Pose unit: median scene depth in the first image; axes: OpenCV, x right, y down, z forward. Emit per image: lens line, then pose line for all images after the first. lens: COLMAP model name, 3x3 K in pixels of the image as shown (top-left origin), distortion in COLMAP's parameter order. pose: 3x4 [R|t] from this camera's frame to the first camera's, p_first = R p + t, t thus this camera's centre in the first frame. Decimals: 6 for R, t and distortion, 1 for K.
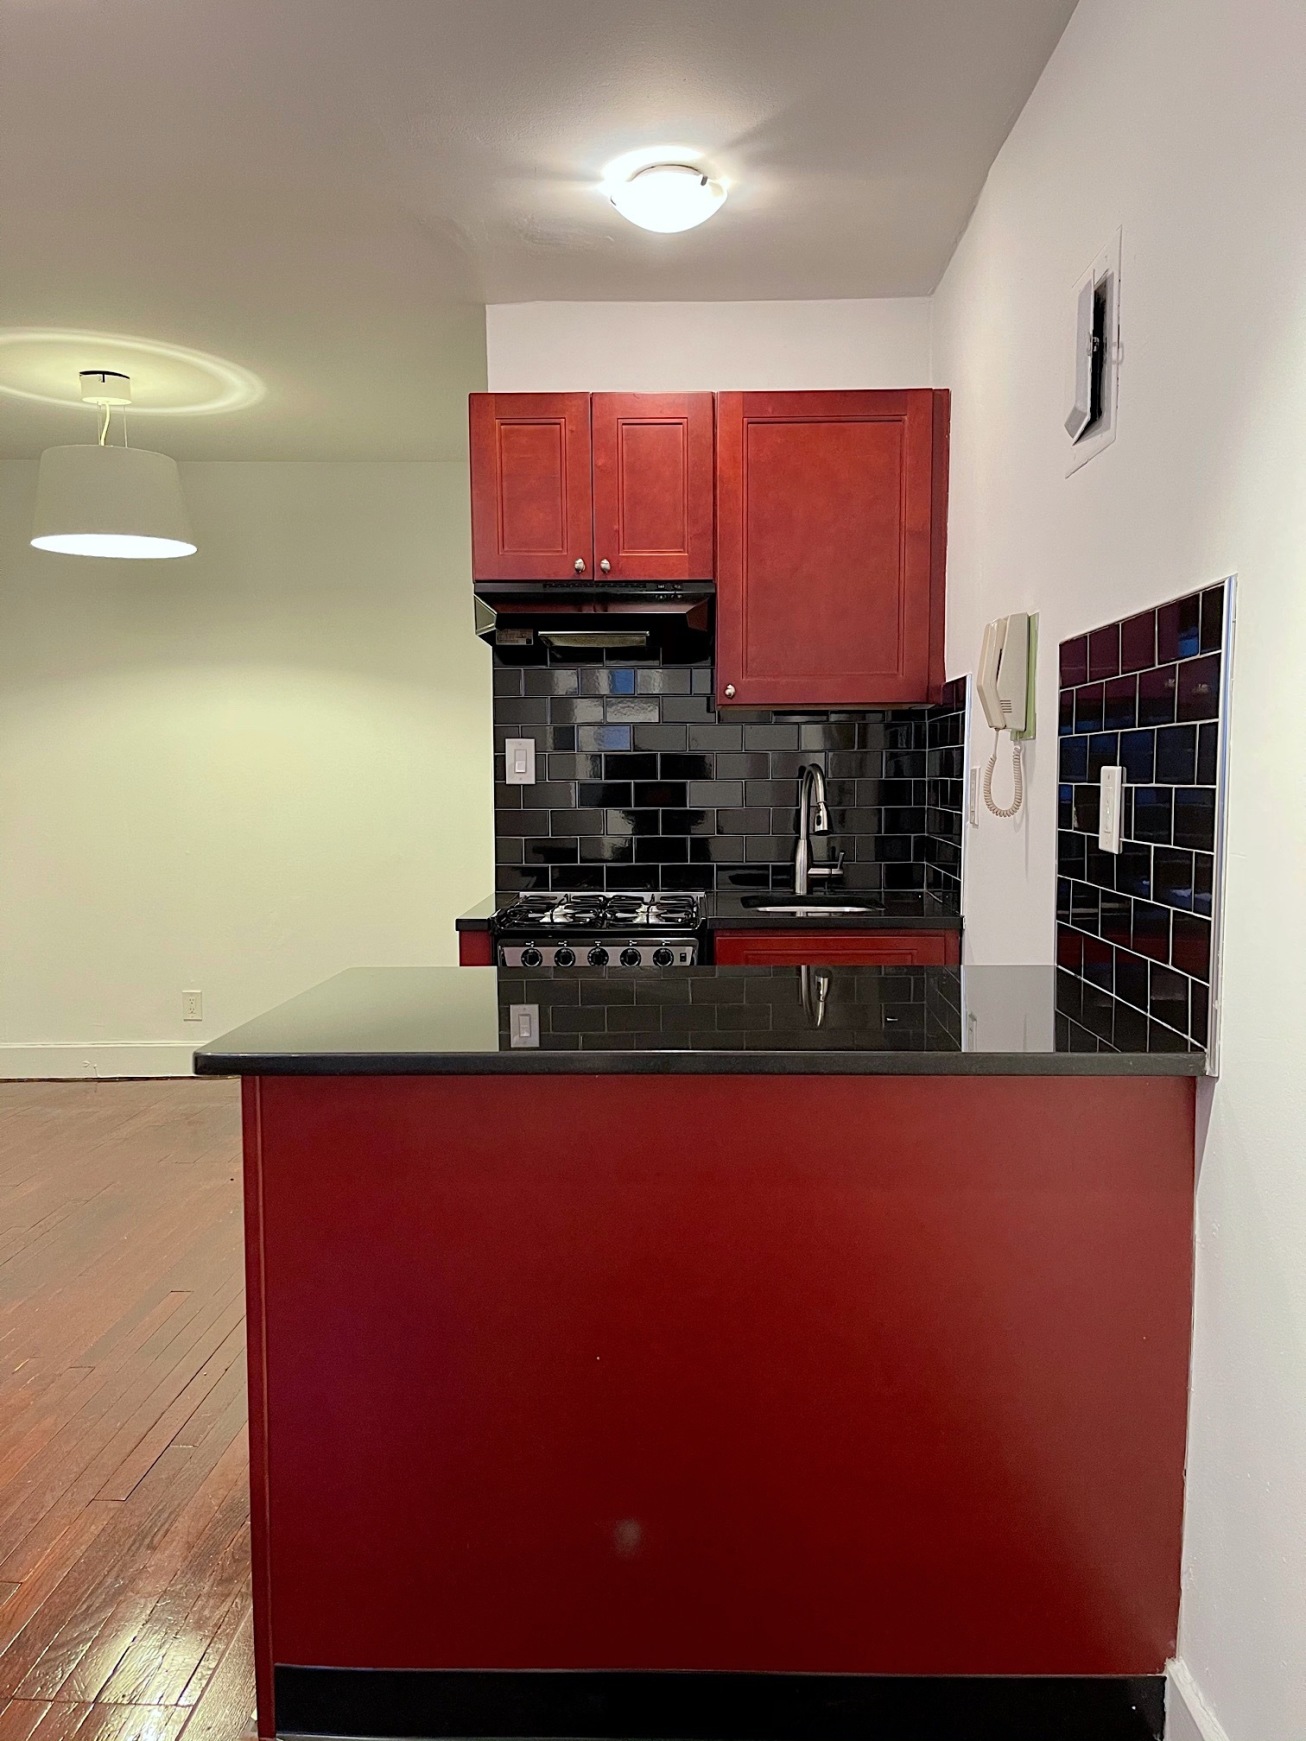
lens RADIAL K [[1302.4, 0, 656.9], [0, 1302.4, 883.9], [0, 0, 1]] dist [0.019405, -0.003848]
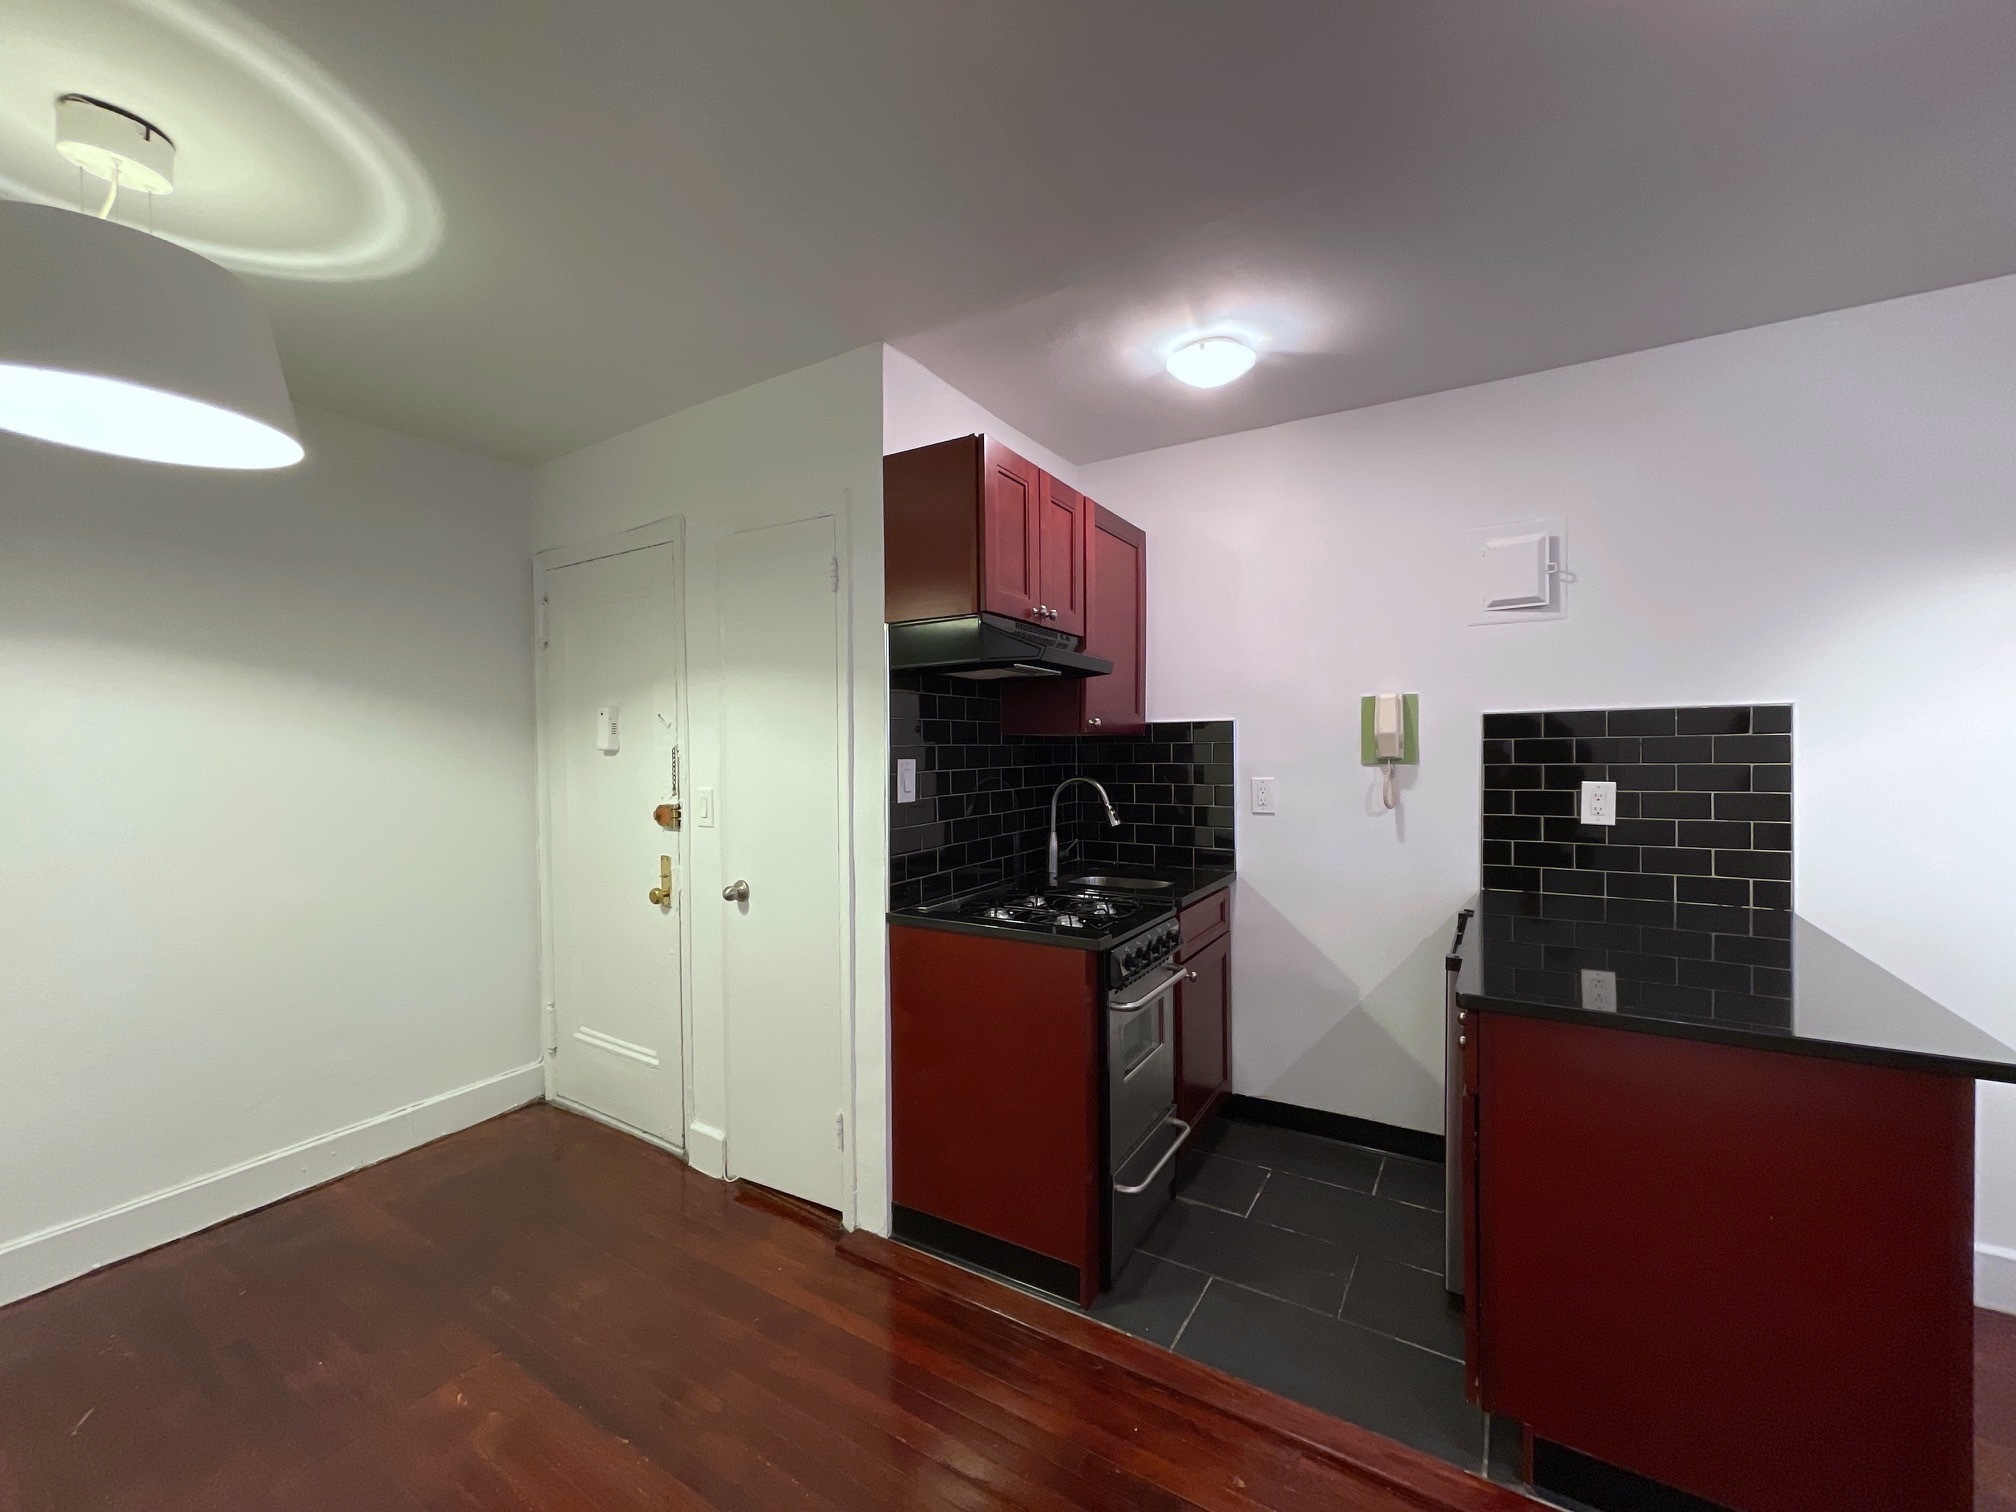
lens RADIAL K [[816.5, 0, 998.4], [0, 816.5, 762.0], [0, 0, 1]] dist [-0.001245, -0.000114]
pose [[0.512558, -0.017961, 0.858465, -0.632568], [0.082395, 0.996196, -0.028353, -0.085676], [-0.854690, 0.085266, 0.512088, 0.611549]]
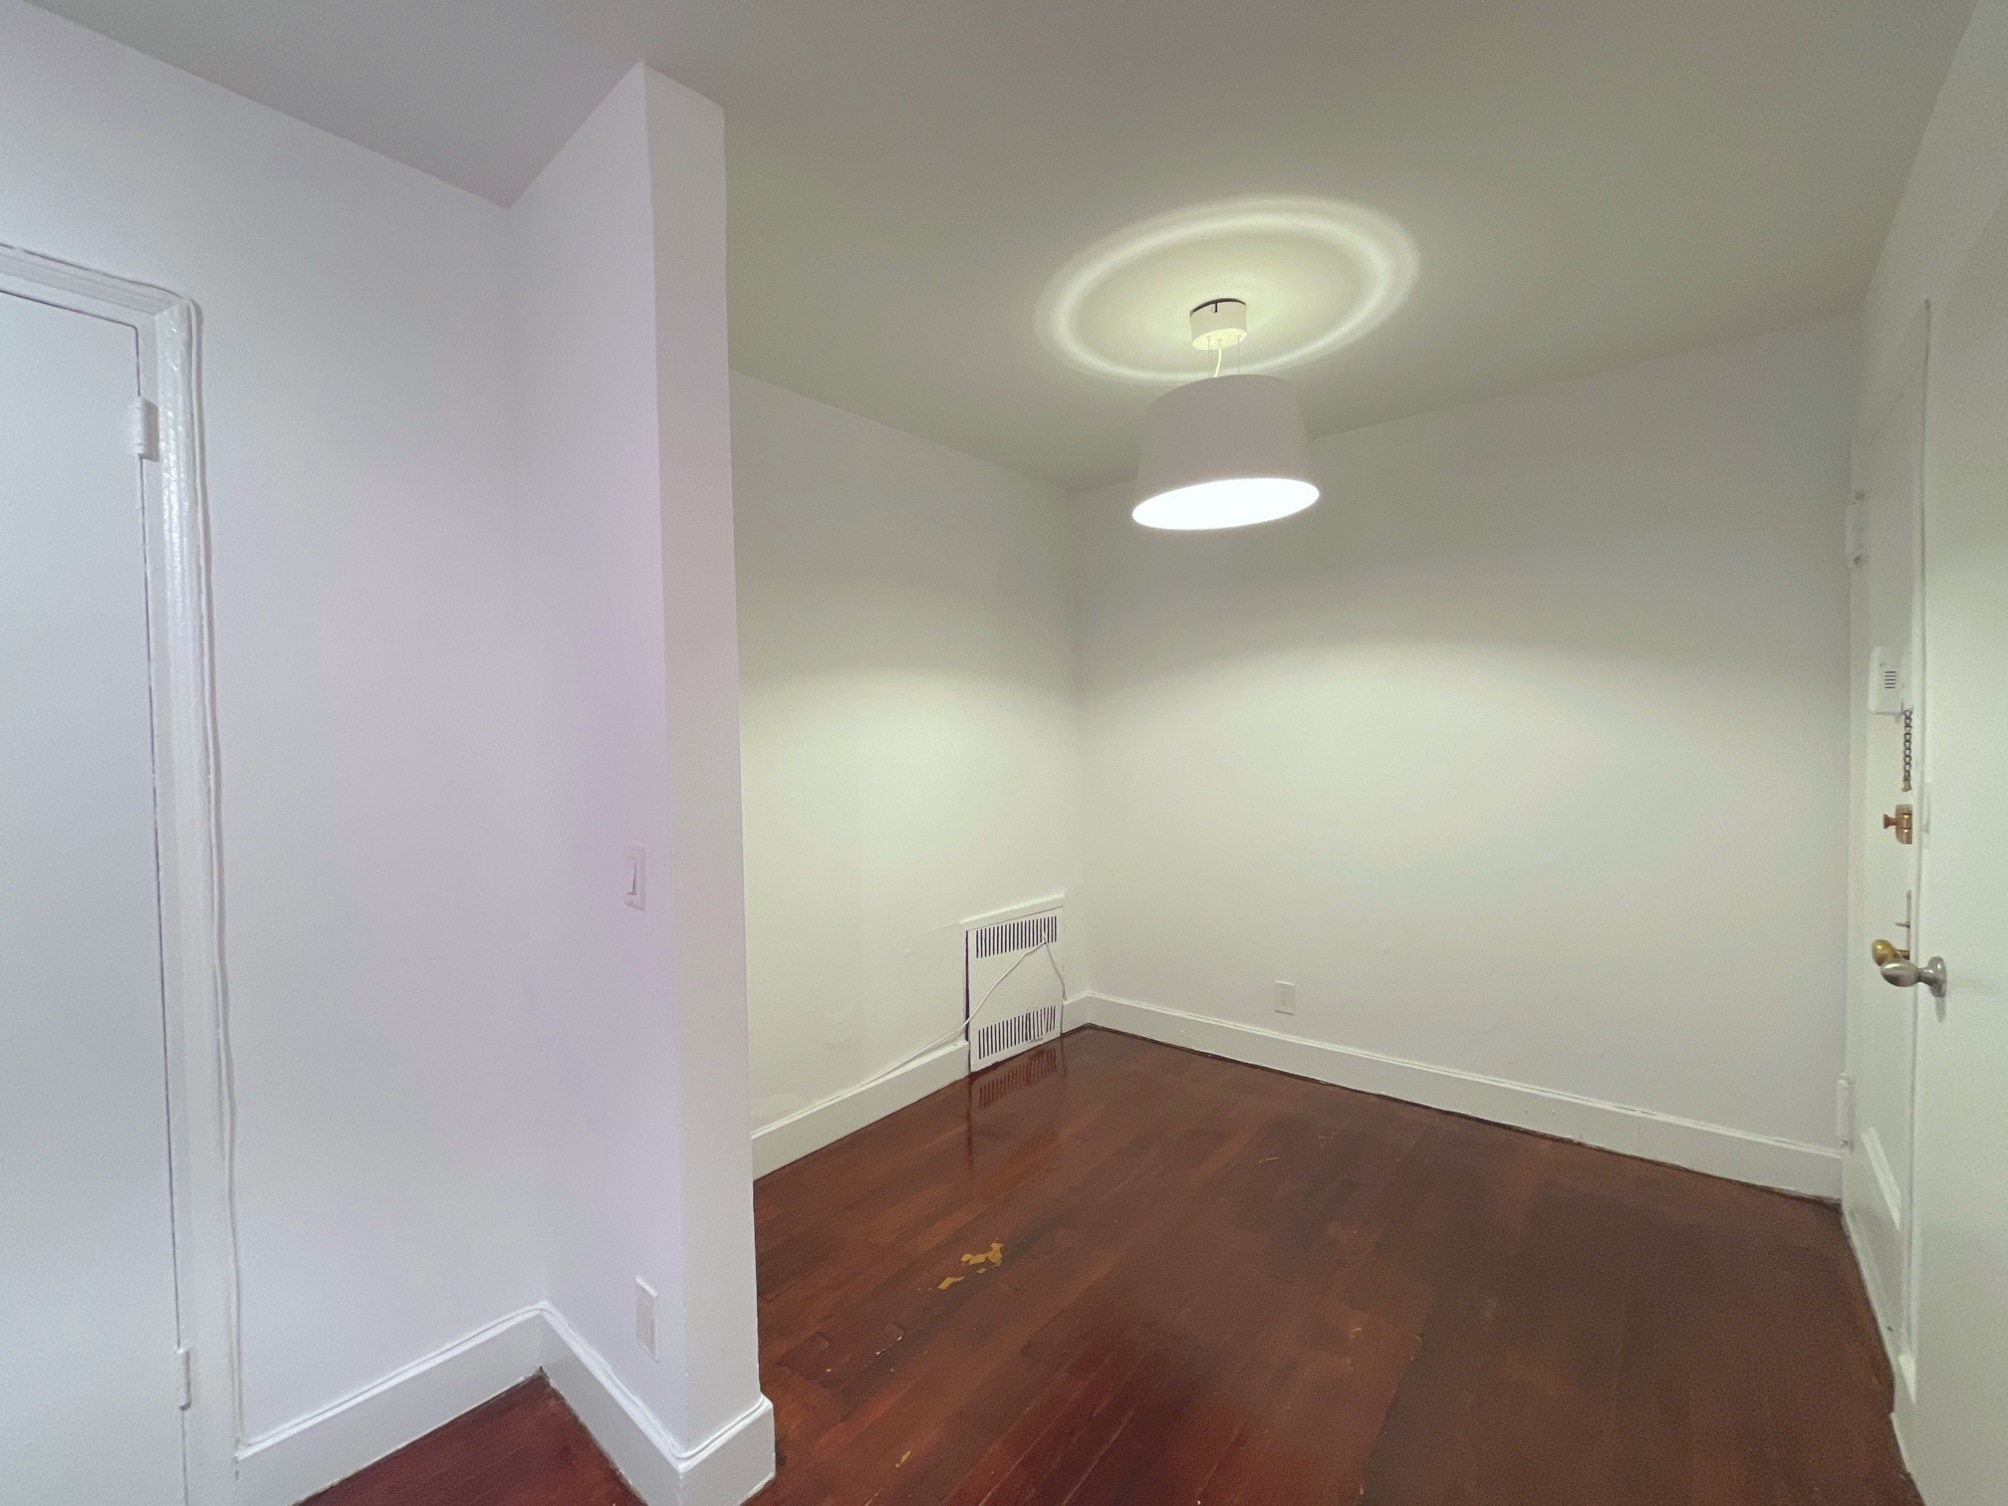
lens RADIAL K [[813.3, 0, 994.5], [0, 813.3, 758.9], [0, 0, 1]] dist [-0.001245, -0.000114]
pose [[0.780556, 0.012270, -0.624966, -0.234529], [-0.046351, 0.998191, -0.038294, -0.077163], [0.623365, 0.058858, 0.779712, 0.602034]]
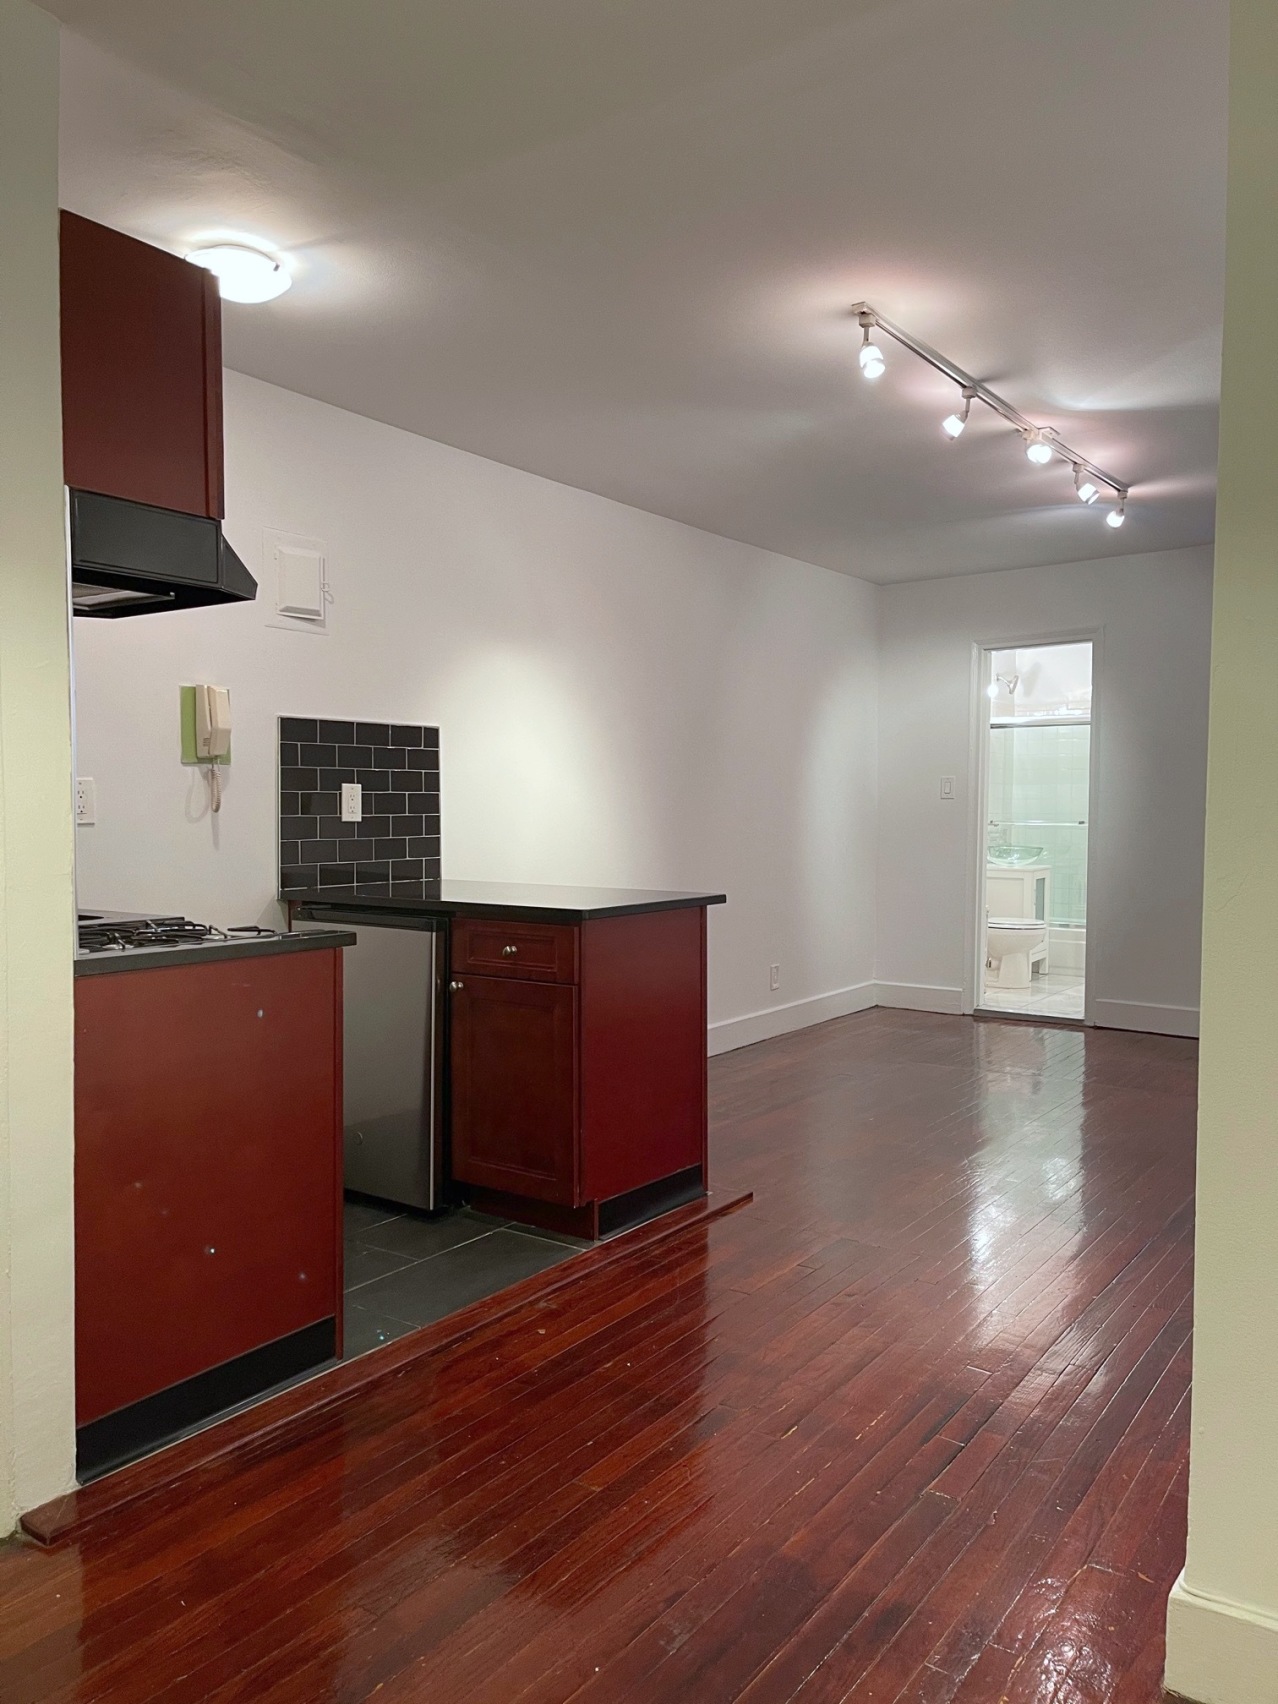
lens RADIAL K [[1274.7, 0, 642.9], [0, 1274.7, 865.2], [0, 0, 1]] dist [0.019405, -0.003848]
pose [[-0.833346, -0.024907, 0.552191, -0.697652], [0.046455, 0.992294, 0.114867, -0.096990], [-0.550797, 0.121376, -0.825767, 1.376624]]
